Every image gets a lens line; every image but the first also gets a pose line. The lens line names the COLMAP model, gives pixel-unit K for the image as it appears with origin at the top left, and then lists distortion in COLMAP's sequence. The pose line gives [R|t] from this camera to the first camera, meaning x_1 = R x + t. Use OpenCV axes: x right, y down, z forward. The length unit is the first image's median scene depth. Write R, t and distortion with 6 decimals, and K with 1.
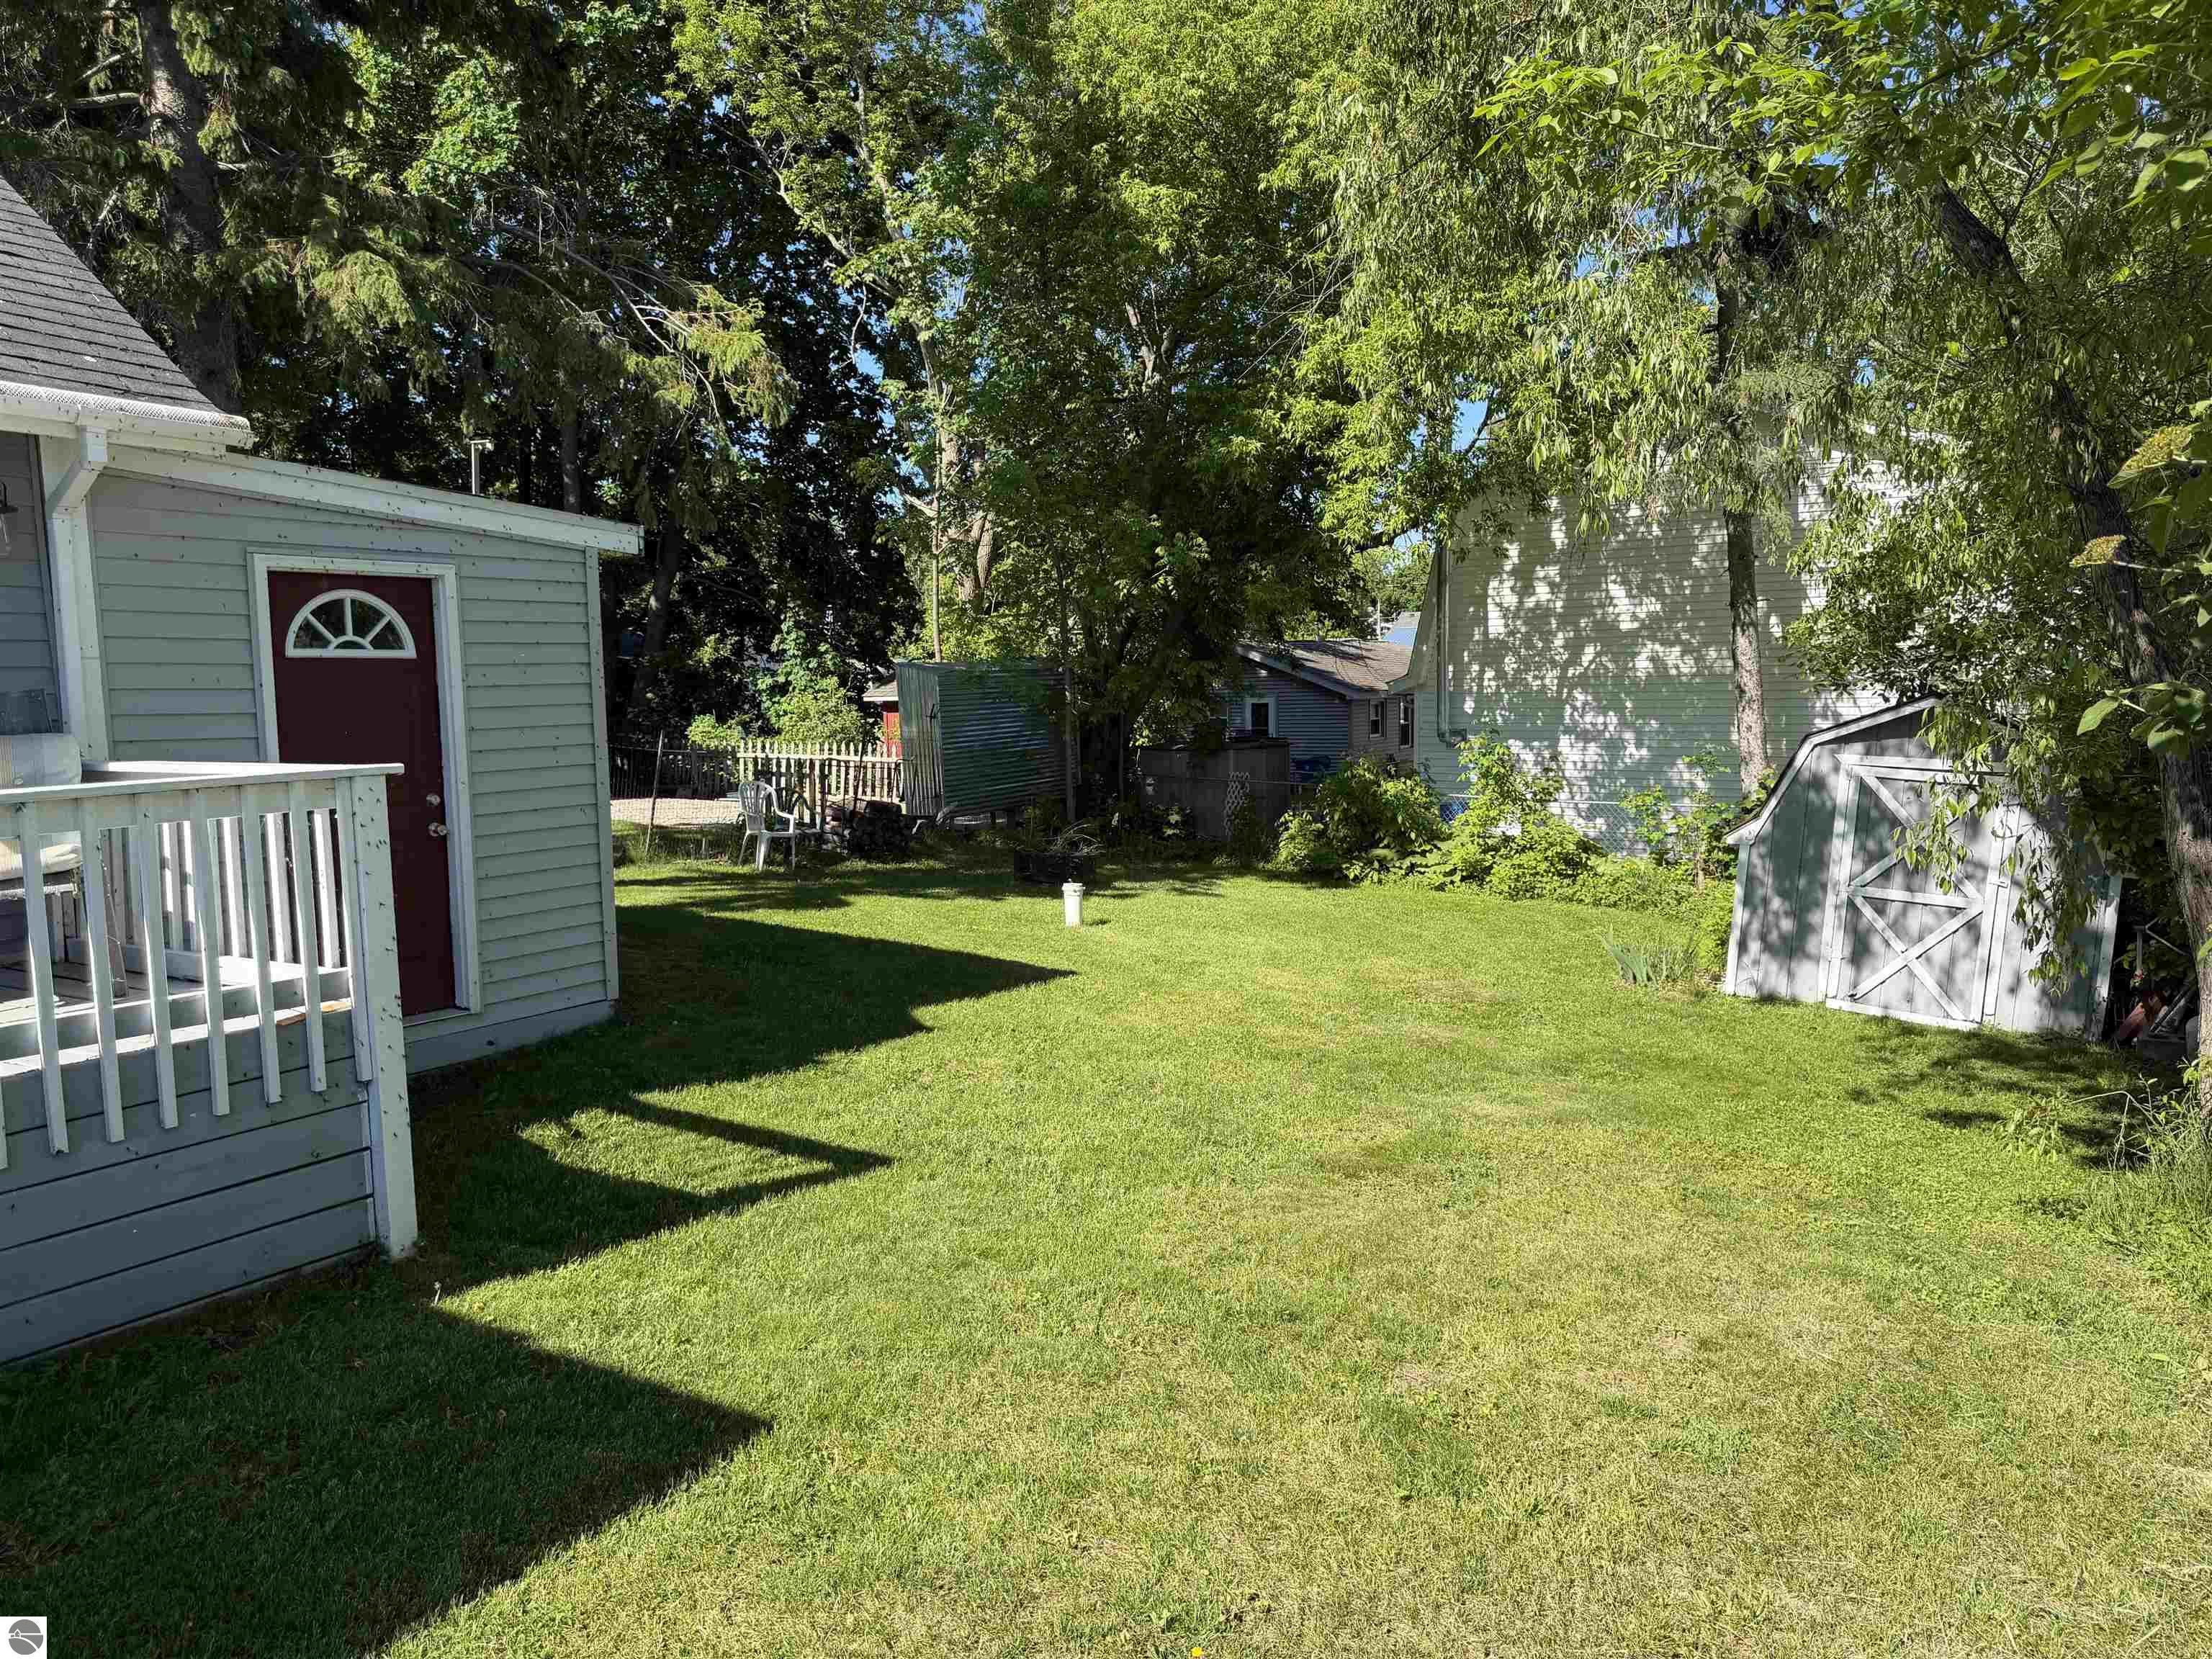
lens RADIAL K [[1557.0, 0, 1097.3], [0, 1557.0, 827.2], [0, 0, 1]] dist [0.181717, -0.389883]
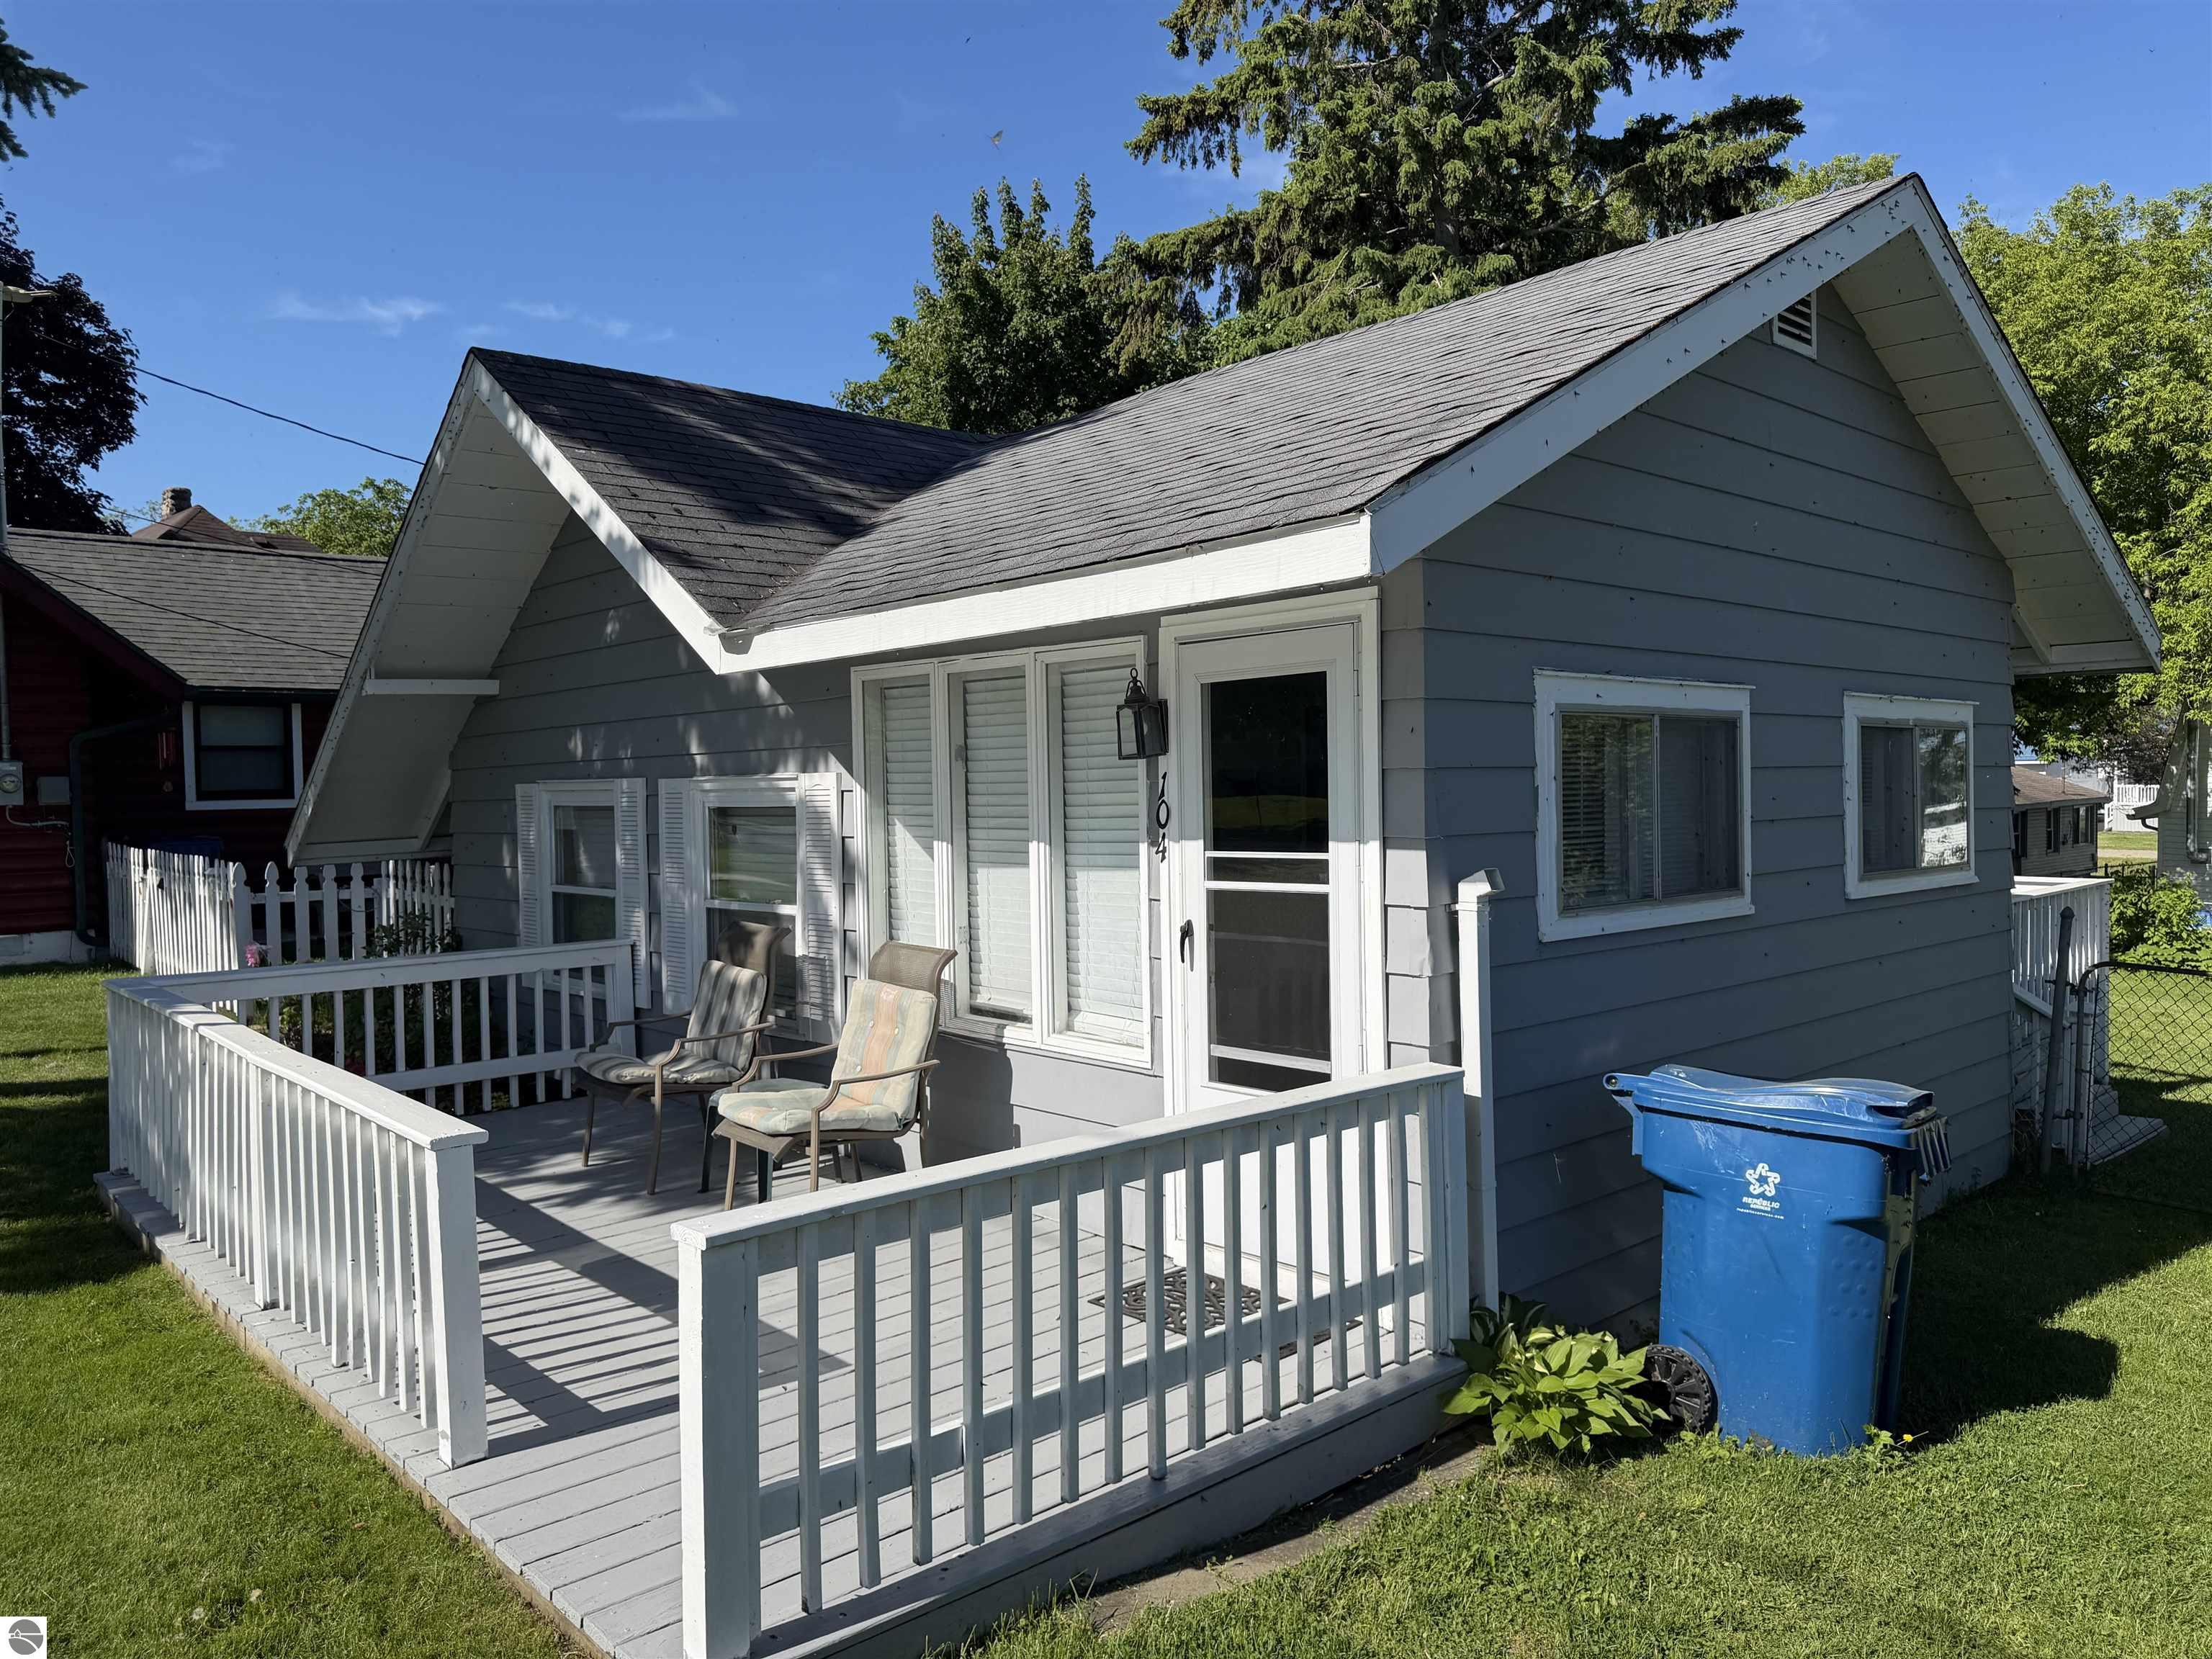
lens RADIAL K [[1568.7, 0, 1113.1], [0, 1568.7, 826.0], [0, 0, 1]] dist [0.061081, -0.068538]
pose [[0.973113, 0.017883, -0.229632, -0.375684], [-0.031392, 0.997976, -0.055310, 0.016909], [0.228178, 0.061031, 0.971705, -0.464602]]
